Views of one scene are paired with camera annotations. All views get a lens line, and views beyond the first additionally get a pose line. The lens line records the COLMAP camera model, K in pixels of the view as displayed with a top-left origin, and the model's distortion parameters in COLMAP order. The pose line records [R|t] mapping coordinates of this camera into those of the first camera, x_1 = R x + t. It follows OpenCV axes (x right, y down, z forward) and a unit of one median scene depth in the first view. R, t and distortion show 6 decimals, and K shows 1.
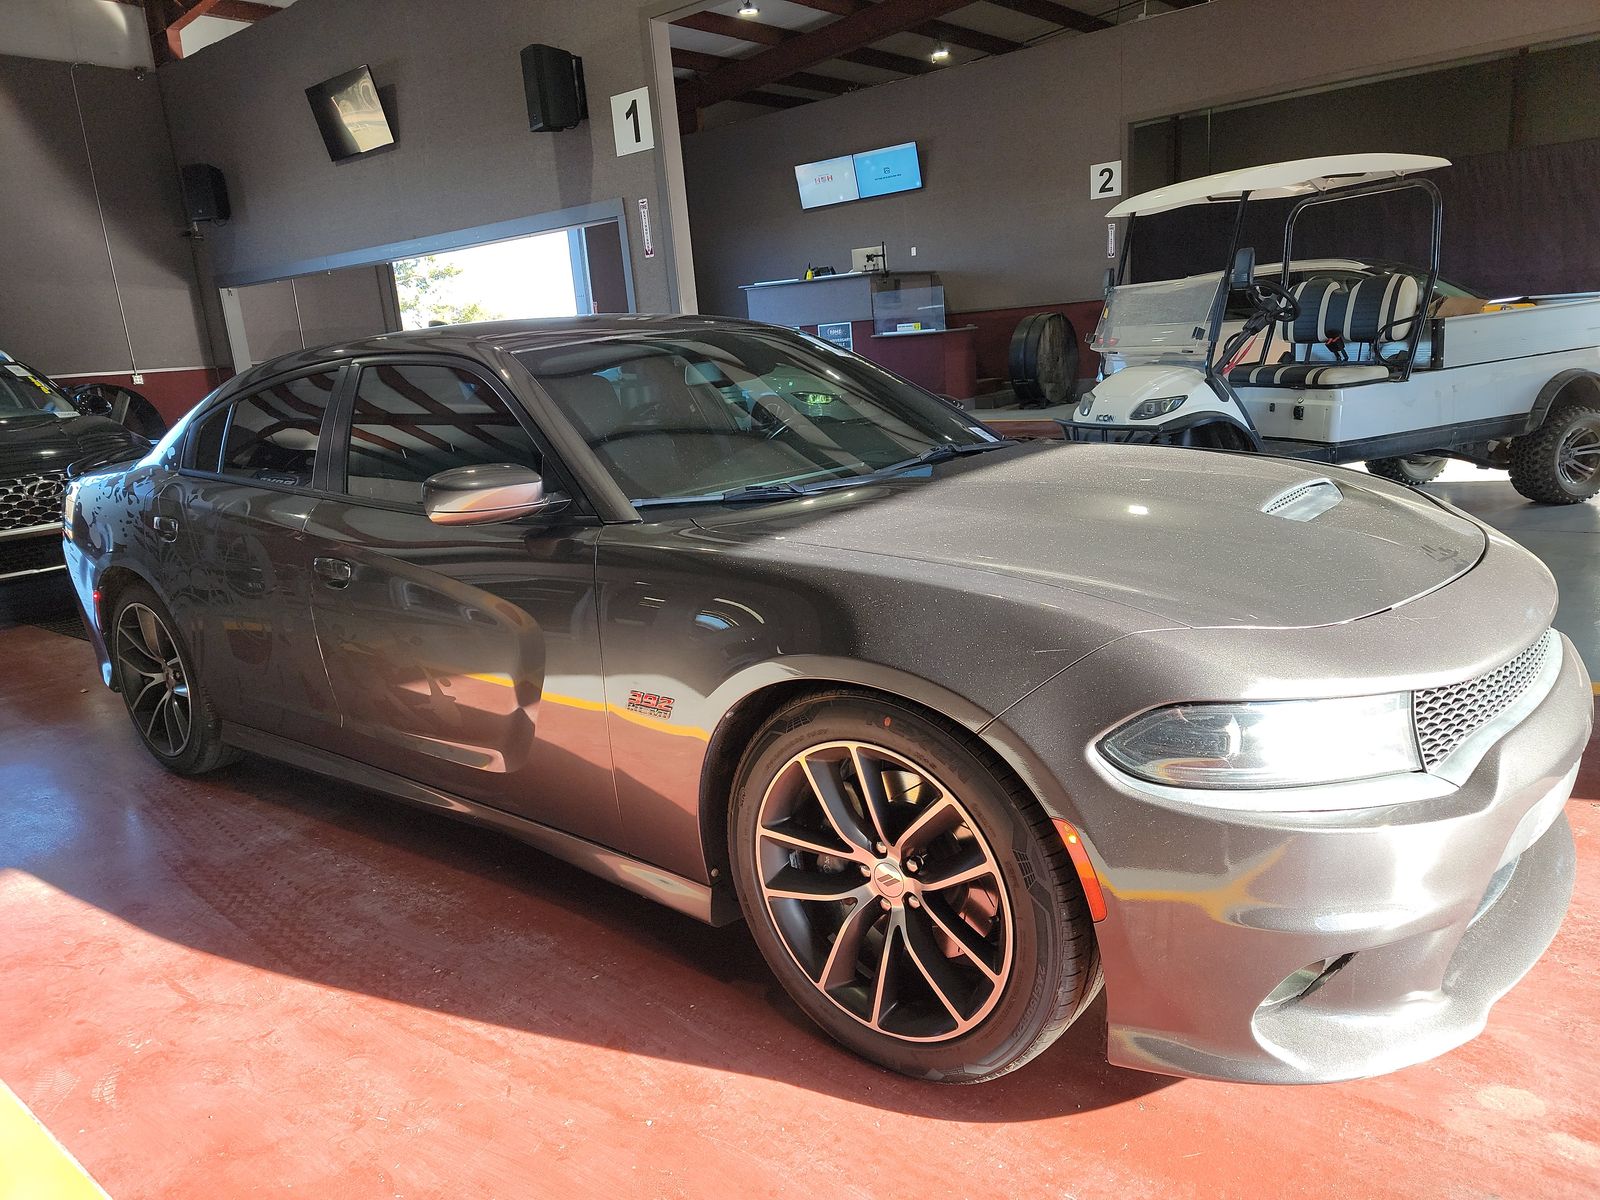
lens RADIAL K [[1133.3, 0, 800.0], [0, 1133.3, 600.0], [0, 0, 1]] dist [0.000946, -0.000928]
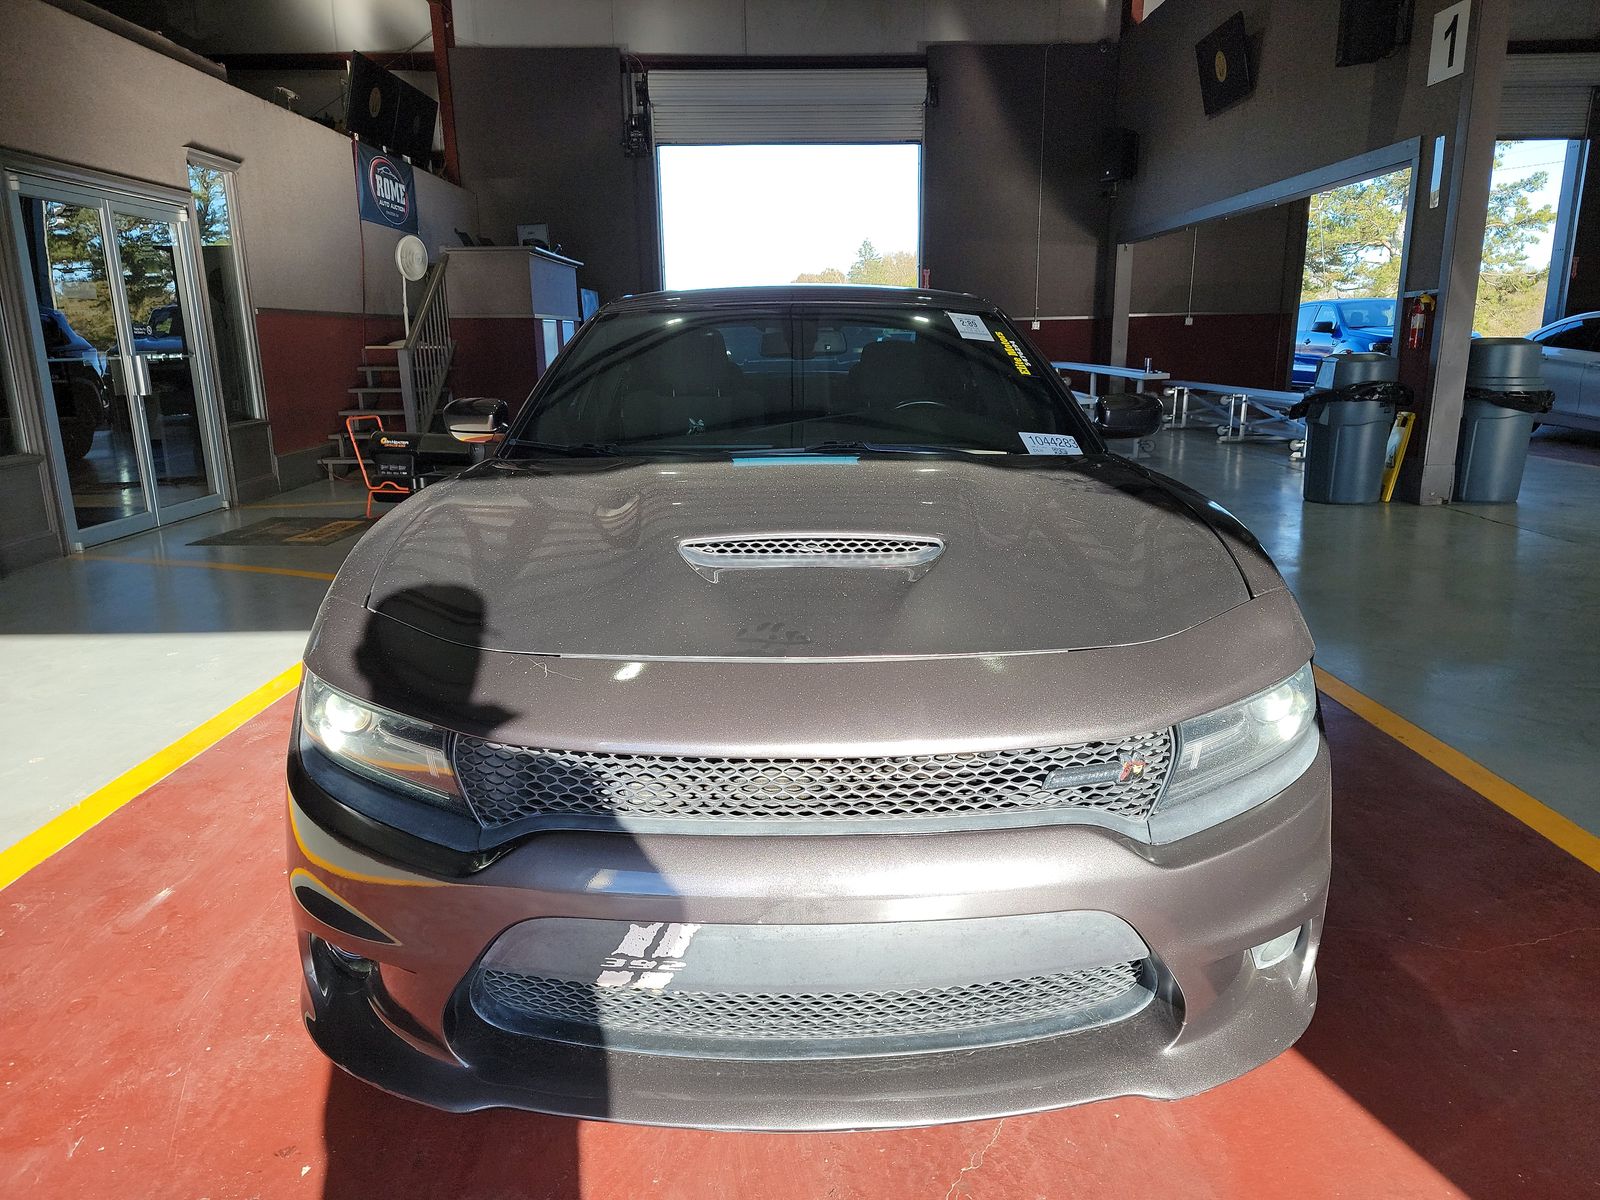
lens RADIAL K [[1125.0, 0, 800.0], [0, 1125.0, 600.0], [0, 0, 1]] dist [0.046662, -0.003220]
pose [[0.643596, 0.233143, -0.728992, 0.169849], [-0.204388, 0.970239, 0.129852, -0.023662], [0.737570, 0.065425, 0.672094, 0.069596]]
